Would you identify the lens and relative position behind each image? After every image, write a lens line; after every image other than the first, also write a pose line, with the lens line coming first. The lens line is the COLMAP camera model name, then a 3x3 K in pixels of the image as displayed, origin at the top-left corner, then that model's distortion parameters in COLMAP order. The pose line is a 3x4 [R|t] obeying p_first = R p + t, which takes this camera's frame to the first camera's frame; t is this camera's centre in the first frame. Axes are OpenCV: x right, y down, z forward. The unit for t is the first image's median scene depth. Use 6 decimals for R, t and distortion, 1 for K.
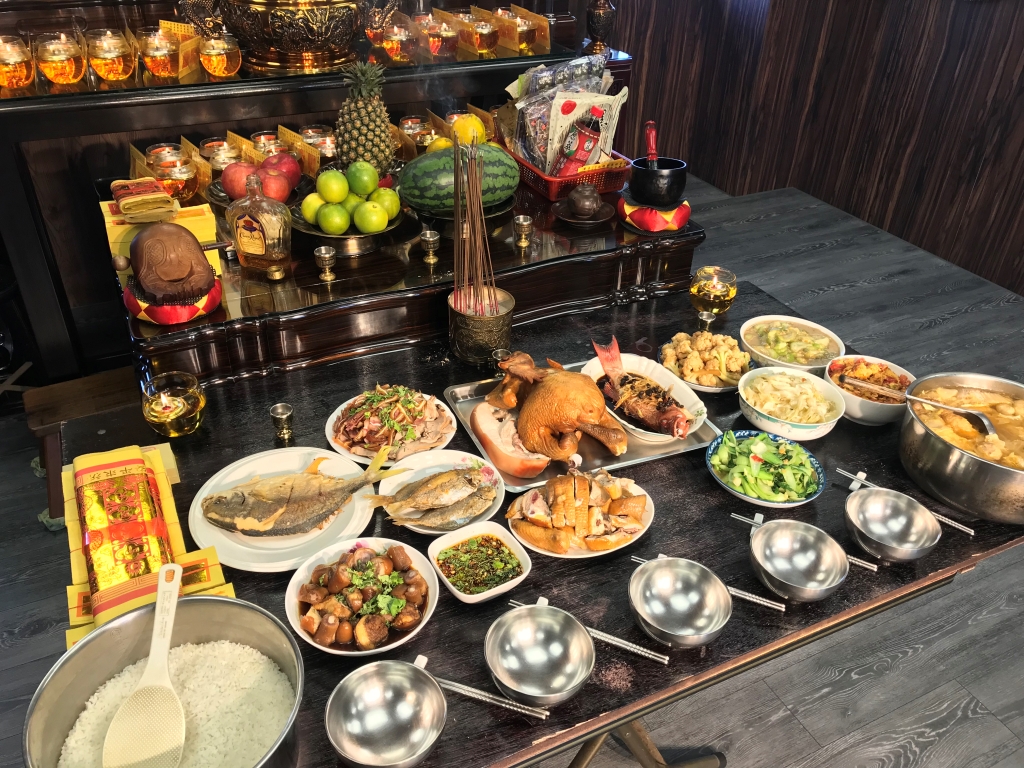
lens RADIAL K [[839.3, 0, 506.7], [0, 839.3, 376.6], [0, 0, 1]] dist [0.035286, -0.039402]
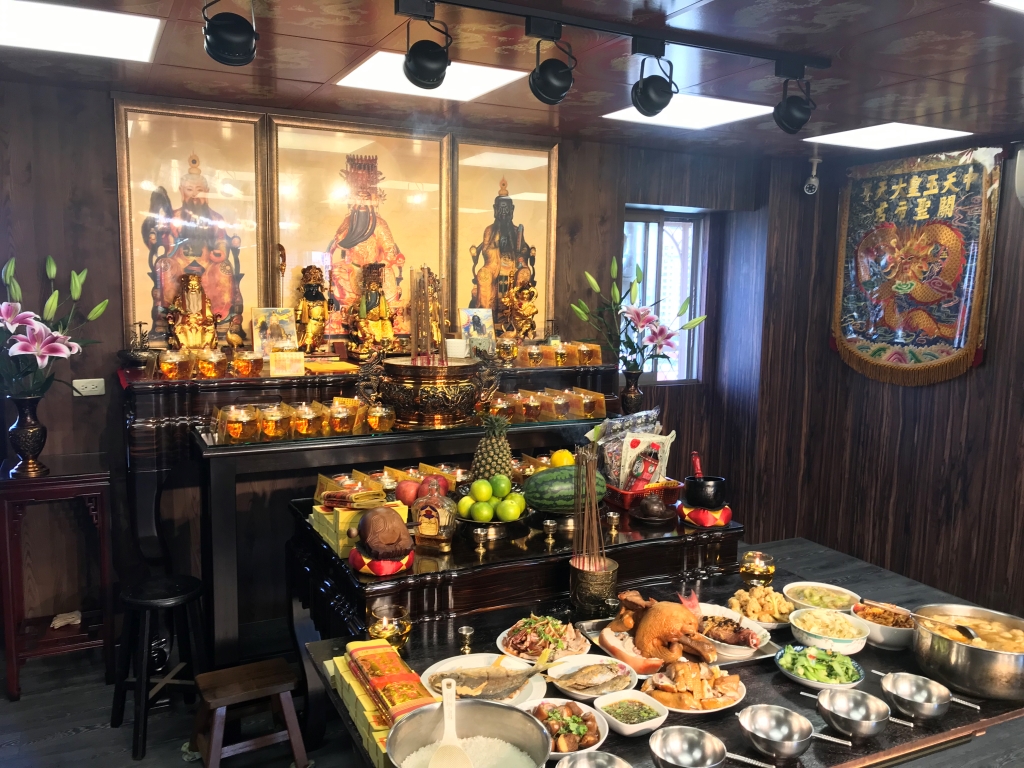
lens RADIAL K [[839.3, 0, 507.2], [0, 839.3, 373.1], [0, 0, 1]] dist [0.035286, -0.039402]
pose [[0.999944, -0.010534, -0.000895, -0.144568], [0.009015, 0.893920, -0.448136, 0.213746], [0.005521, 0.448102, 0.893965, -0.331287]]
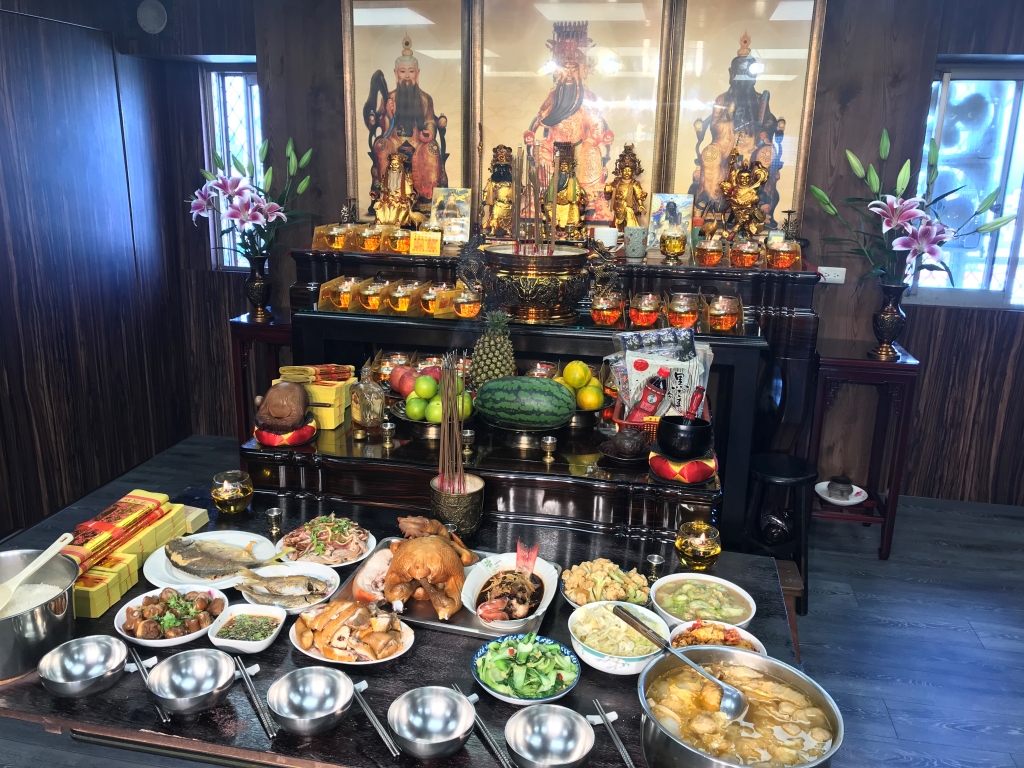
lens RADIAL K [[839.3, 0, 507.5], [0, 839.3, 375.6], [0, 0, 1]] dist [0.035286, -0.039402]
pose [[0.790467, 0.144239, -0.595279, 0.633602], [-0.331368, 0.918074, -0.217568, 0.006120], [0.515128, 0.369237, 0.773503, 0.019130]]
